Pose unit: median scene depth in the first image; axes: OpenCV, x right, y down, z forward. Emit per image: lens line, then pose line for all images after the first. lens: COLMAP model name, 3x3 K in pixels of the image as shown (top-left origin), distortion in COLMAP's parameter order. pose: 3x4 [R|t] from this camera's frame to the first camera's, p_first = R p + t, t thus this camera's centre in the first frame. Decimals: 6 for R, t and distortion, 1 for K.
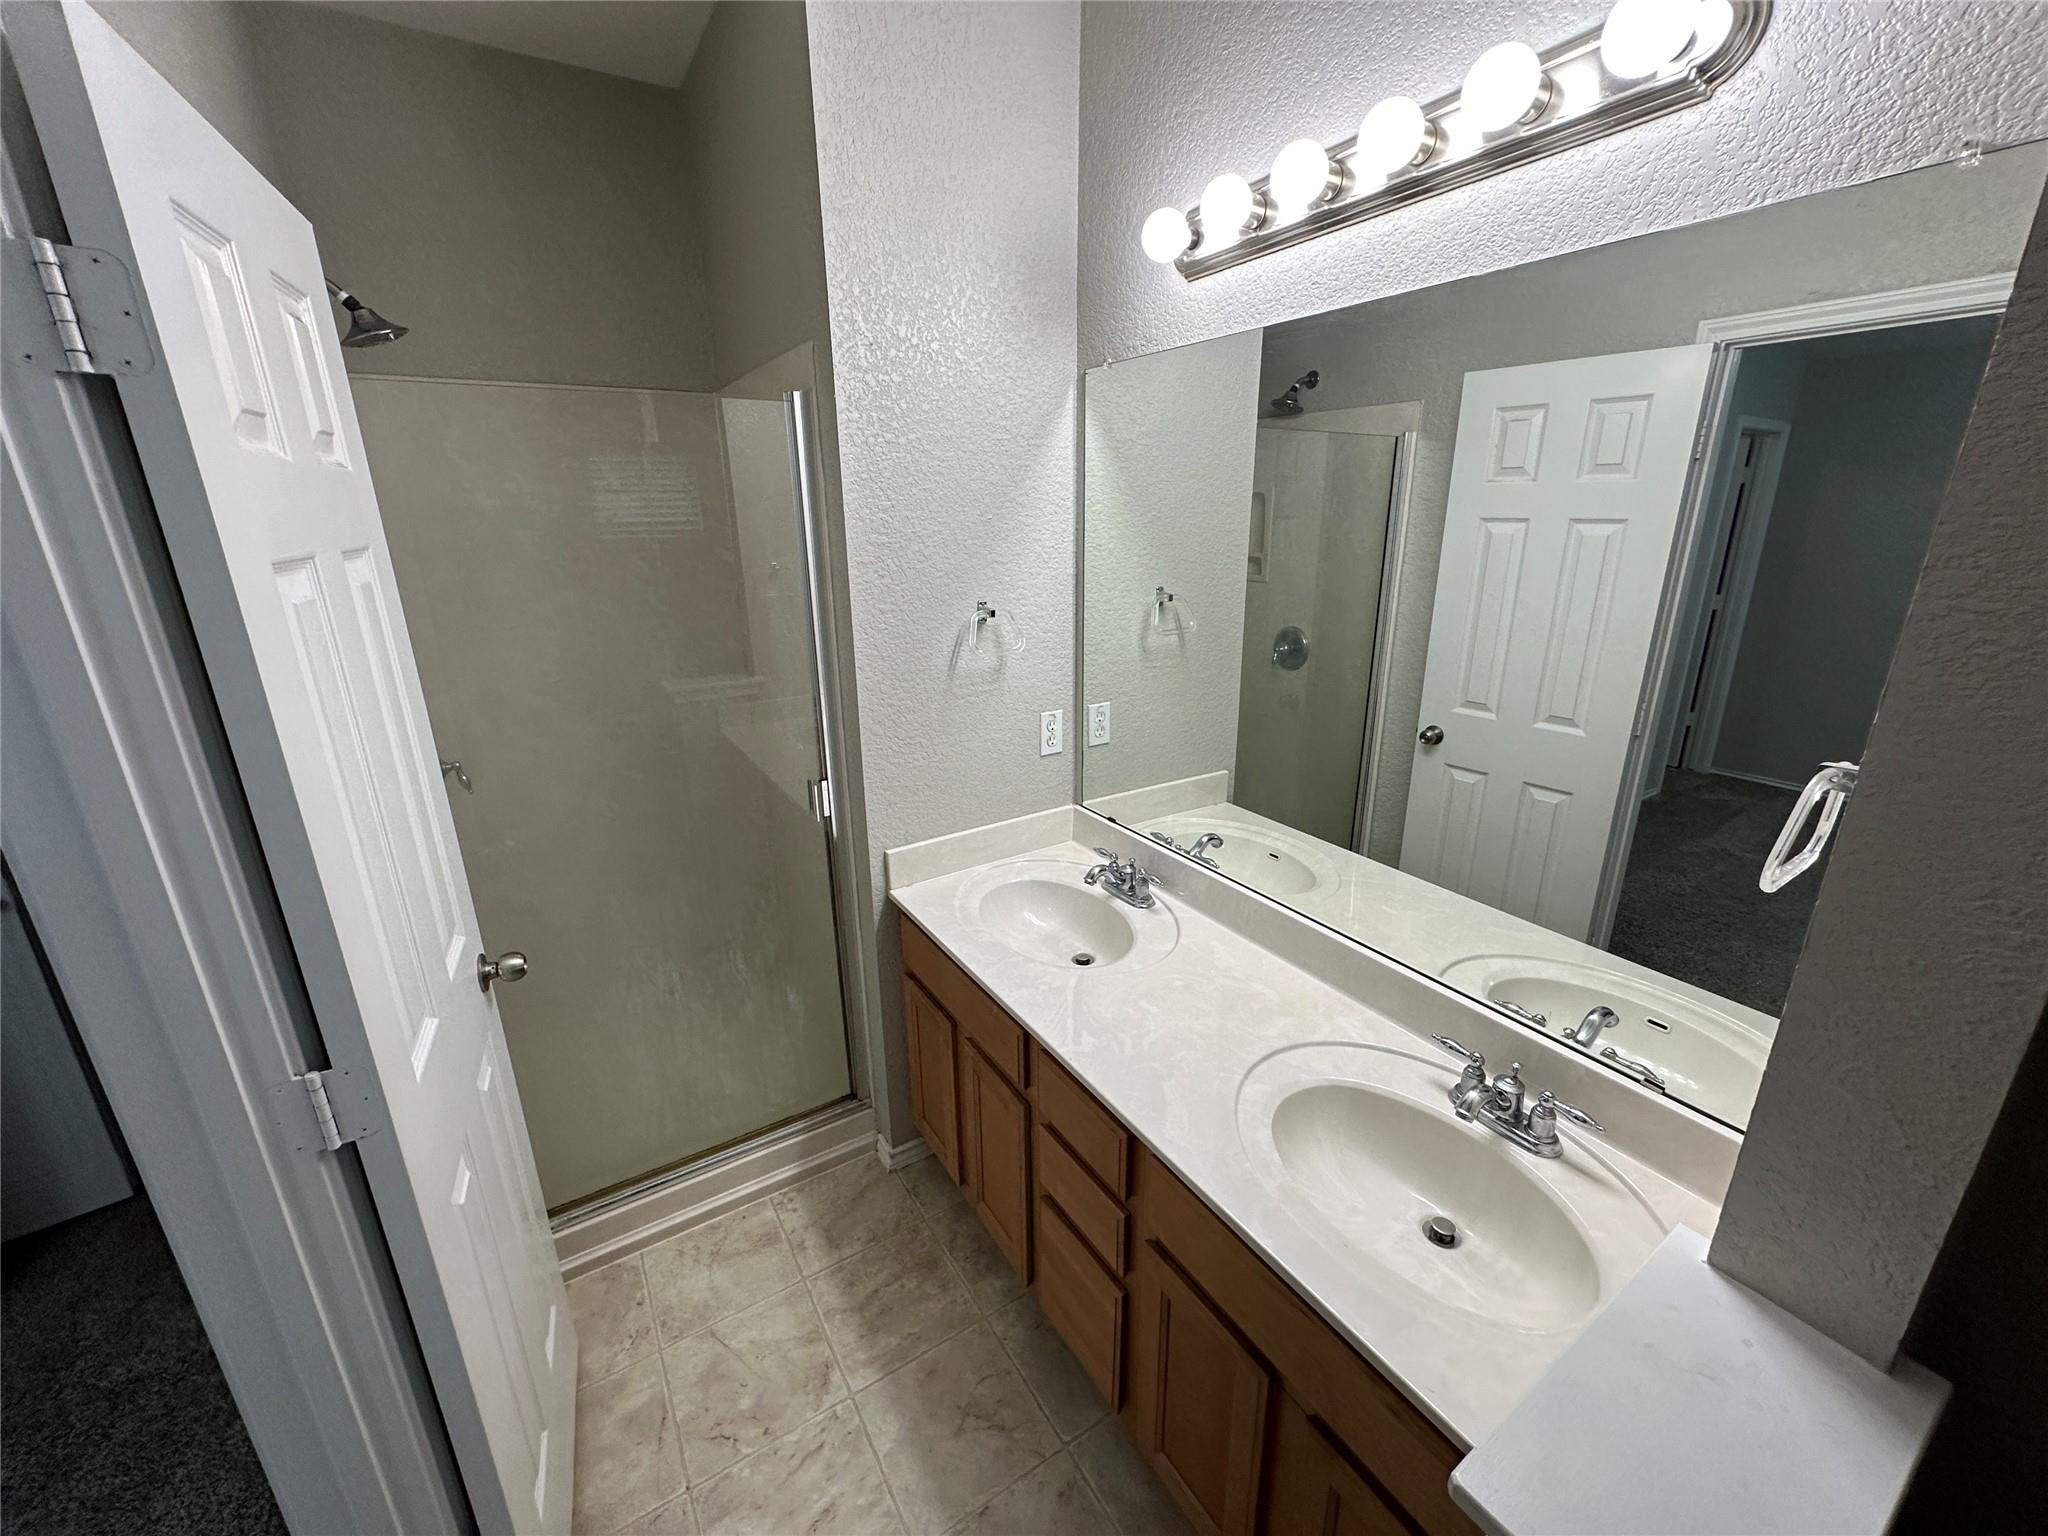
lens RADIAL K [[821.2, 0, 1031.2], [0, 821.2, 763.6], [0, 0, 1]] dist [-0.002164, 0.000772]
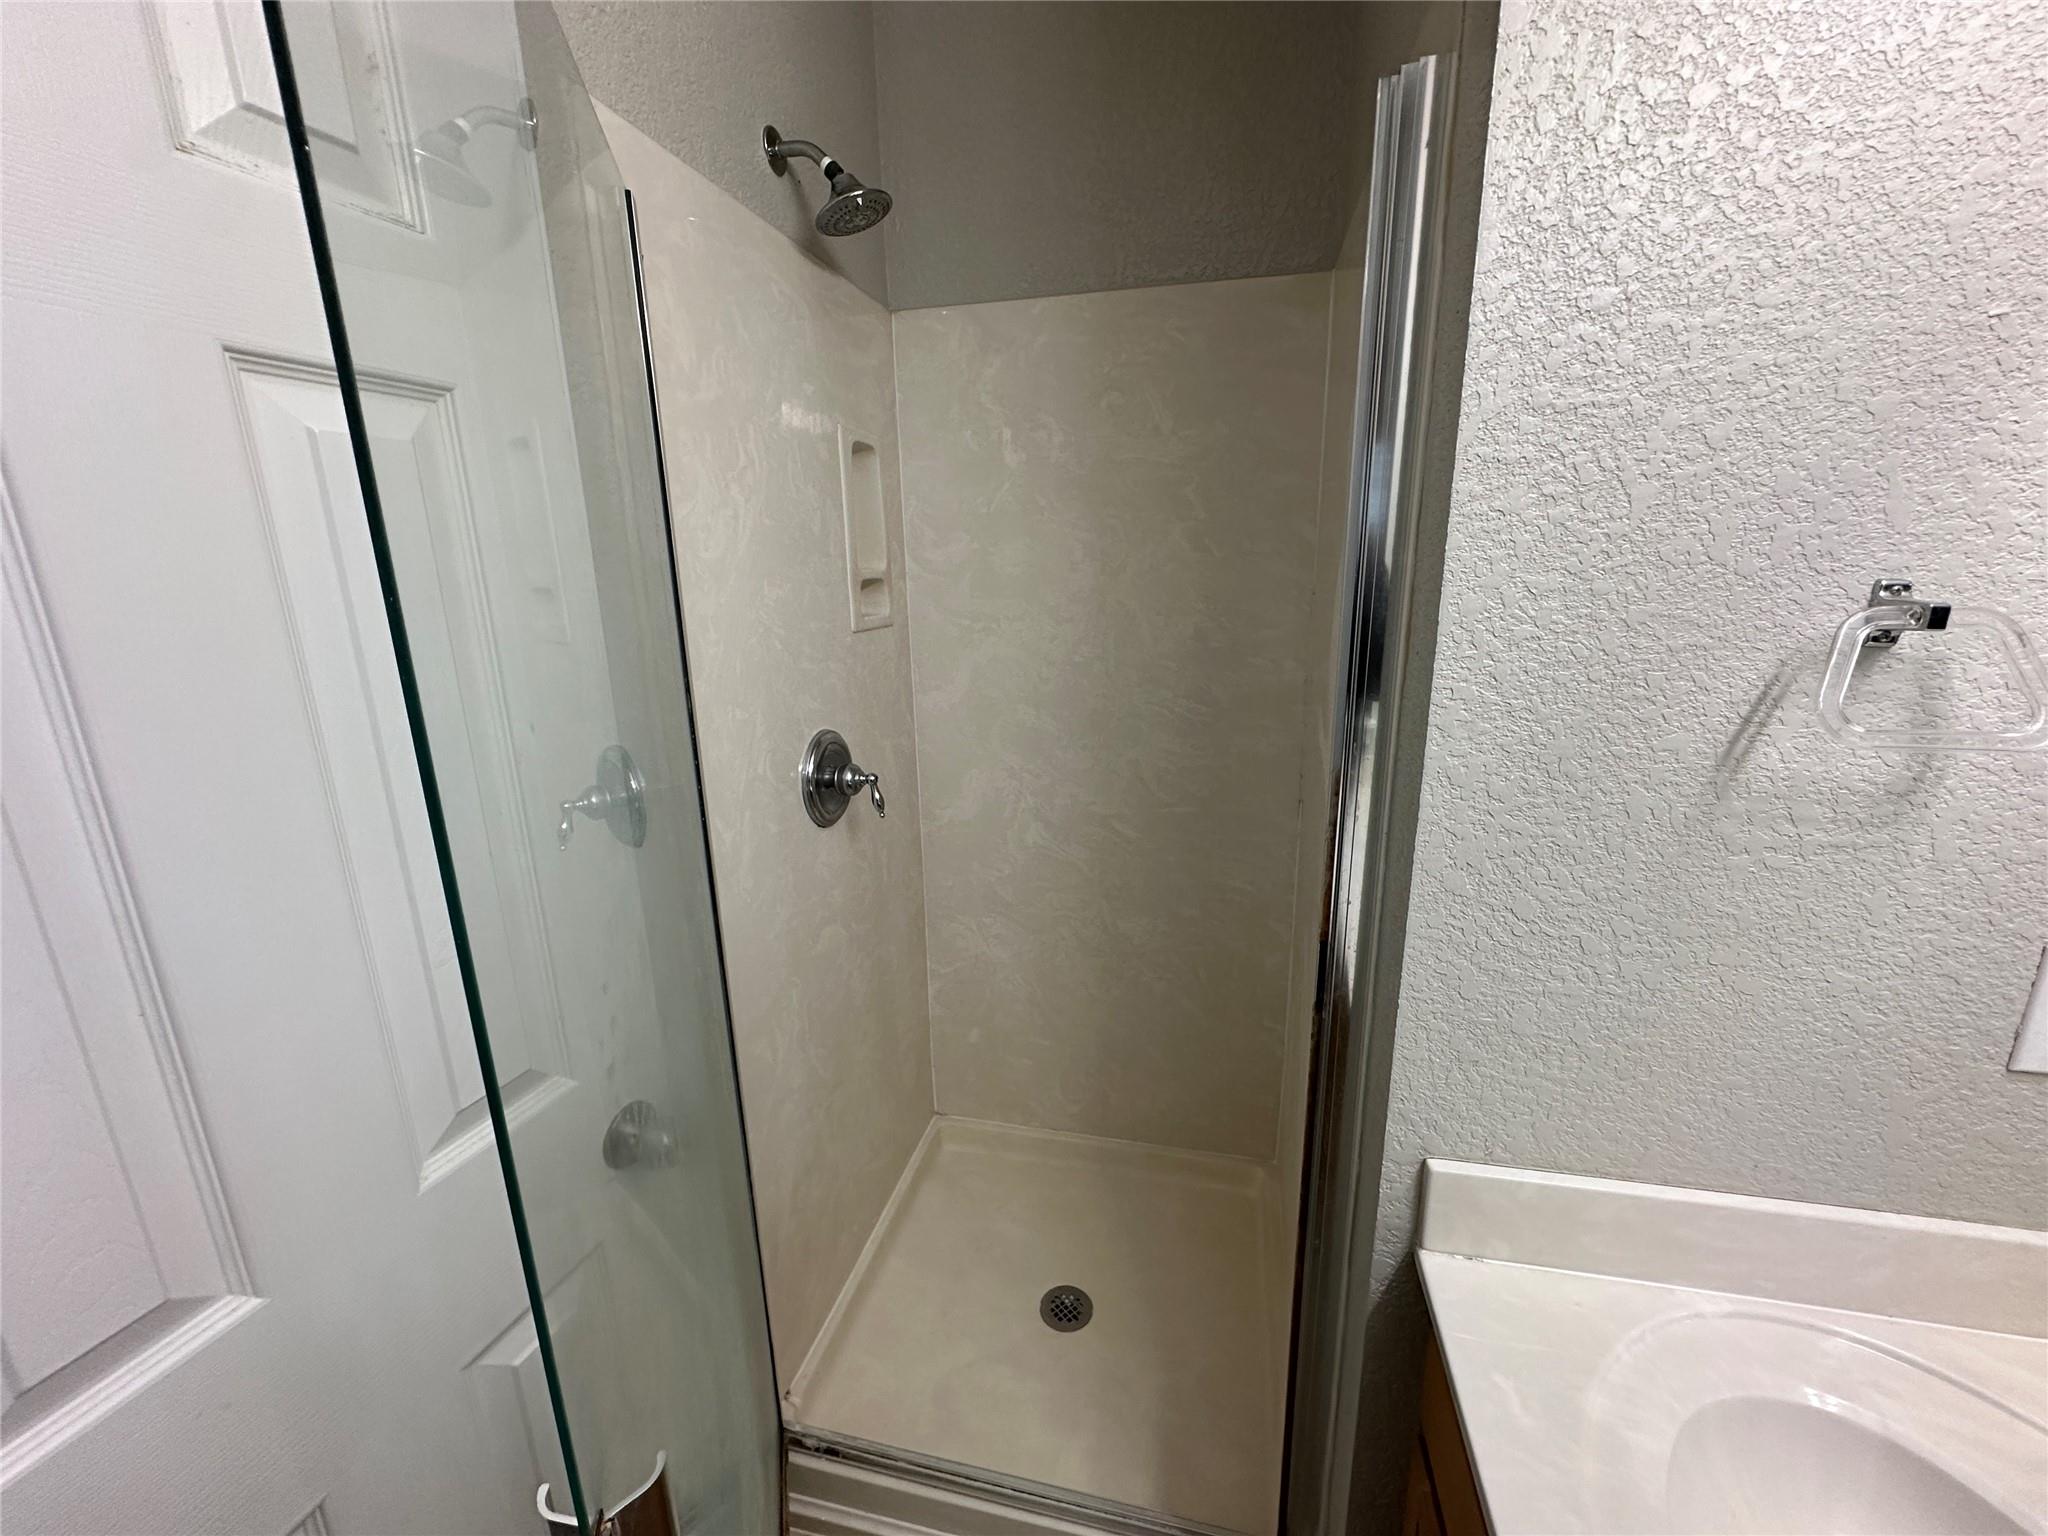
lens RADIAL K [[821.2, 0, 1025.3], [0, 821.2, 761.0], [0, 0, 1]] dist [-0.002164, 0.000772]
pose [[0.705248, 0.168914, -0.688544, -0.066736], [-0.196817, 0.979675, 0.038744, -0.071464], [0.681094, 0.108193, 0.724158, 0.533158]]
